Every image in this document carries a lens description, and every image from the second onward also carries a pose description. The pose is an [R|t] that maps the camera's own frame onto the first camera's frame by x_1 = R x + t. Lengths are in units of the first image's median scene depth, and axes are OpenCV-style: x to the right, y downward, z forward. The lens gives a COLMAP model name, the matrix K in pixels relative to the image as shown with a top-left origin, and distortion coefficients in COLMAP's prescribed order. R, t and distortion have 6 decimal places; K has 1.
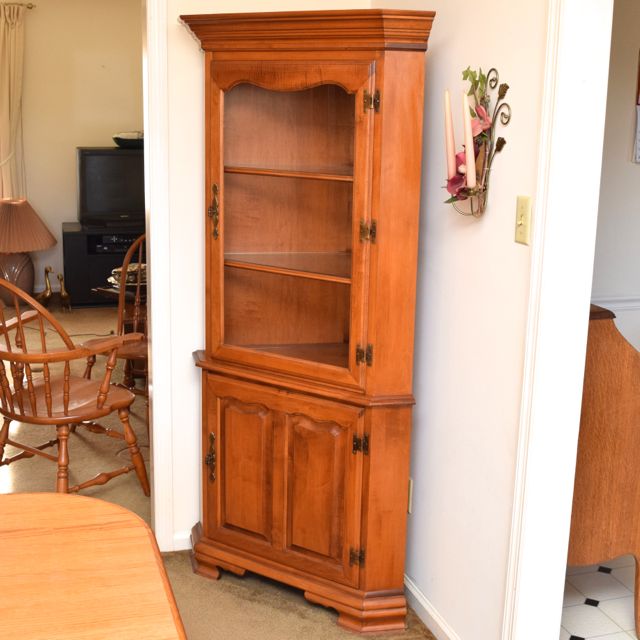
lens RADIAL K [[971.1, 0, 320.0], [0, 971.1, 320.0], [0, 0, 1]] dist [-0.084278, 0.039828]
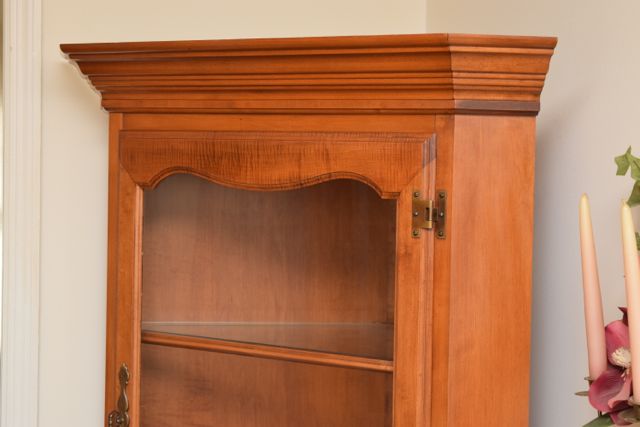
lens RADIAL K [[1490.9, 0, 320.0], [0, 1490.9, 213.5], [0, 0, 1]] dist [0.067444, 0.199798]
pose [[0.999736, 0.001685, -0.022904, 0.014856], [-0.006030, 0.981575, -0.190983, -0.078826], [0.022161, 0.191071, 0.981326, 0.242638]]
